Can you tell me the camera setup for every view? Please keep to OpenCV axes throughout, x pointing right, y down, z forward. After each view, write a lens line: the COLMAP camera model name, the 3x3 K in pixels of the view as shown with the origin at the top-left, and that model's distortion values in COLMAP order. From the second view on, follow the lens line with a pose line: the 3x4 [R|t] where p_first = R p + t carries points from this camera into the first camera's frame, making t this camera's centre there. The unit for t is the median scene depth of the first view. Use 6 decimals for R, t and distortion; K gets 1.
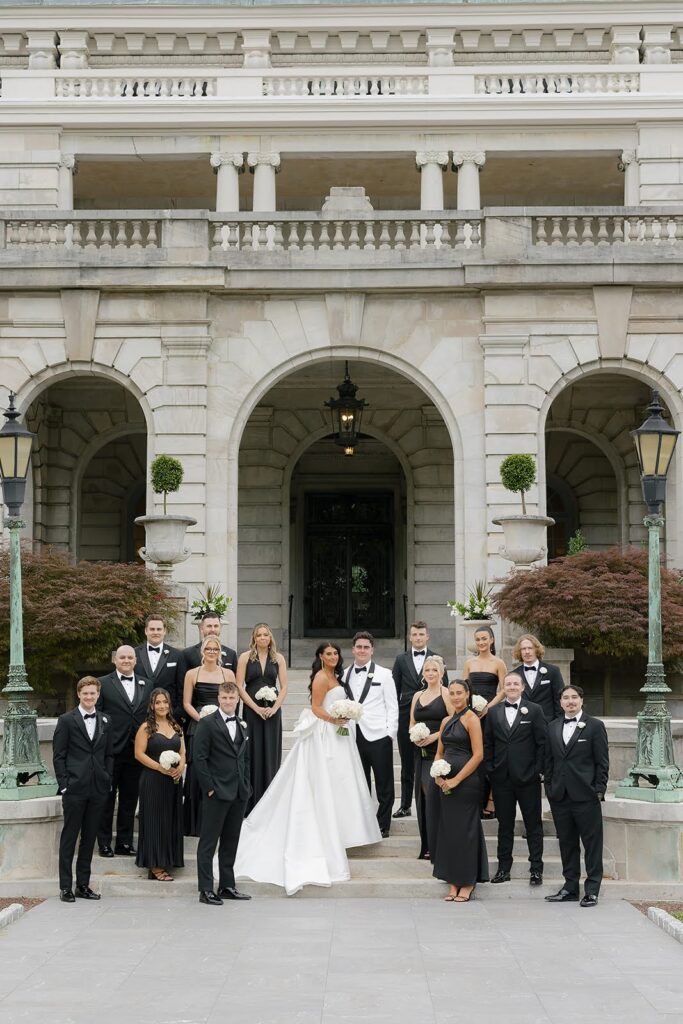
lens RADIAL K [[1605.1, 0, 334.0], [0, 1605.1, 522.0], [0, 0, 1]] dist [0.039450, 0.000000]
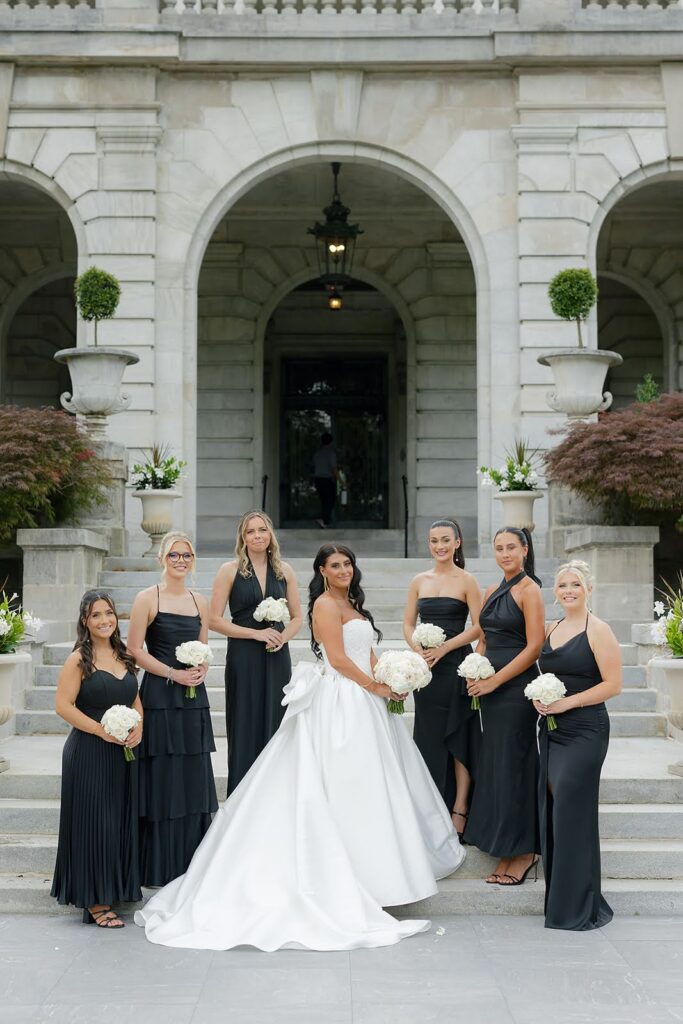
lens RADIAL K [[1605.1, 0, 344.0], [0, 1605.1, 503.2], [0, 0, 1]] dist [0.039450, 0.000000]
pose [[0.999704, 0.002103, 0.024250, -0.007891], [-0.003122, 0.999111, 0.042043, 0.031019], [-0.024140, -0.042106, 0.998821, 0.226776]]
